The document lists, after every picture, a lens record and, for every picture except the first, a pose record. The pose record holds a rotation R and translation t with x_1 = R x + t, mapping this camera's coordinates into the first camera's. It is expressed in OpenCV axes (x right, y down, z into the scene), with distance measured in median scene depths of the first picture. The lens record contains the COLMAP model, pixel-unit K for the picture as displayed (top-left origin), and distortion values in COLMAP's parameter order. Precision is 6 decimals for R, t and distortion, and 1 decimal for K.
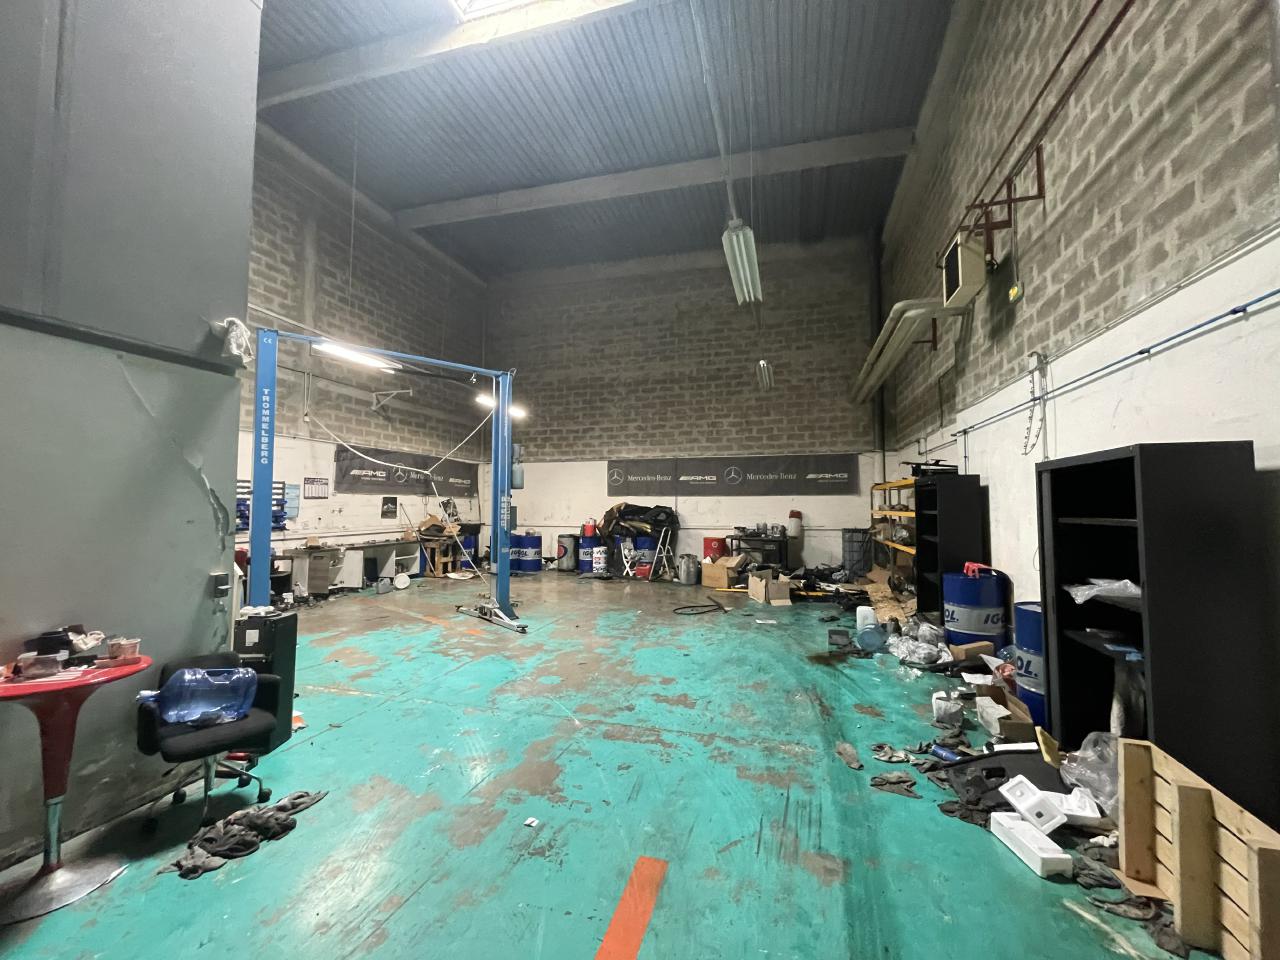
lens RADIAL K [[518.9, 0, 641.0], [0, 518.9, 478.6], [0, 0, 1]] dist [-0.003241, 0.000249]
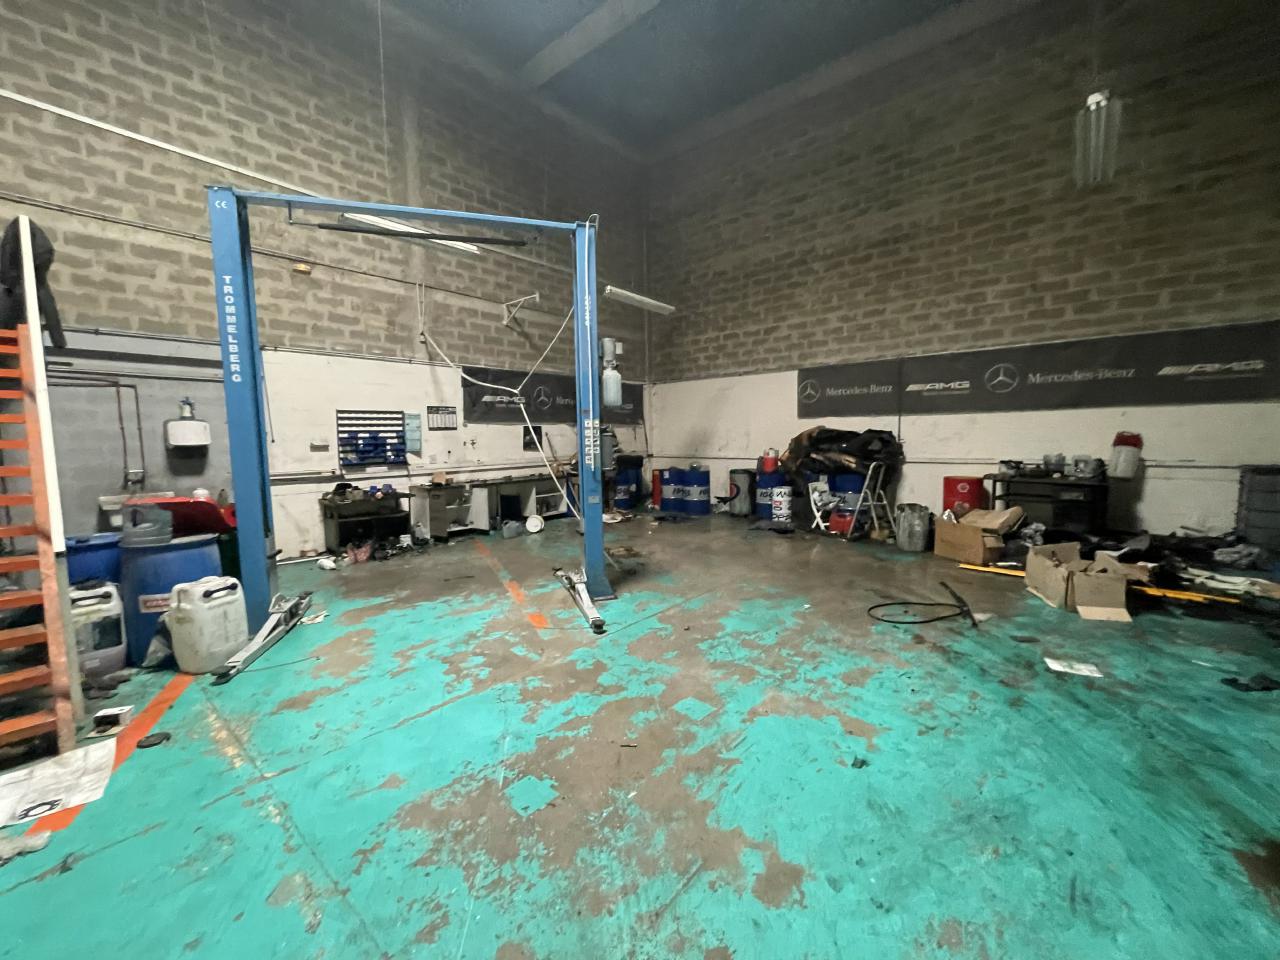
lens RADIAL K [[518.9, 0, 641.0], [0, 518.9, 478.6], [0, 0, 1]] dist [-0.003241, 0.000249]
pose [[0.910629, 0.017314, -0.412861, 0.058235], [0.040116, 0.990698, 0.130029, 0.020824], [0.411272, -0.134970, 0.901464, 0.340156]]
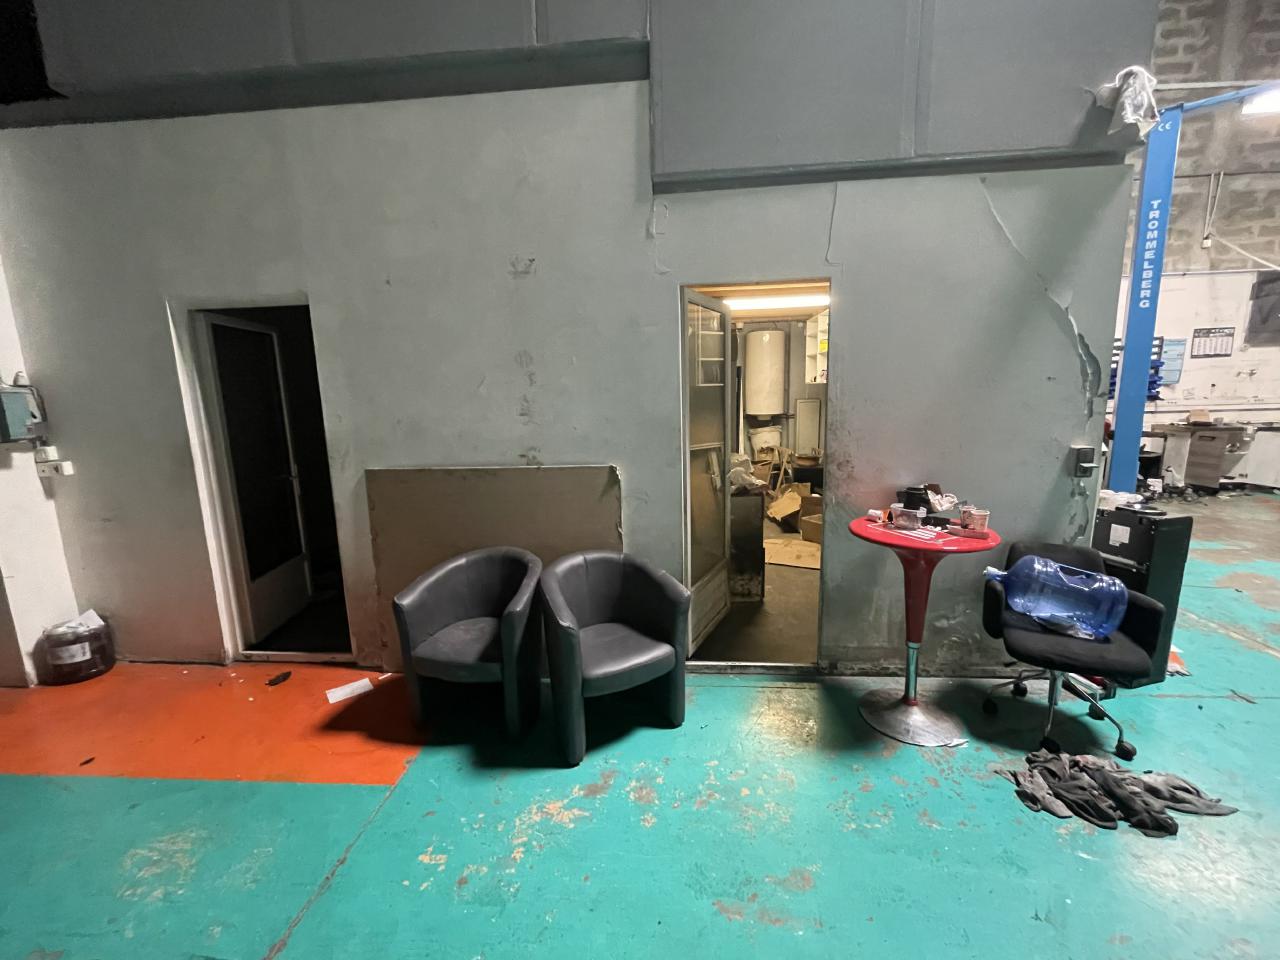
lens RADIAL K [[518.9, 0, 641.0], [0, 518.9, 478.6], [0, 0, 1]] dist [-0.003241, 0.000249]
pose [[0.204018, 0.158720, -0.966015, -0.067171], [0.079779, 0.980792, 0.177997, 0.013826], [0.975711, -0.113382, 0.187437, 0.071465]]
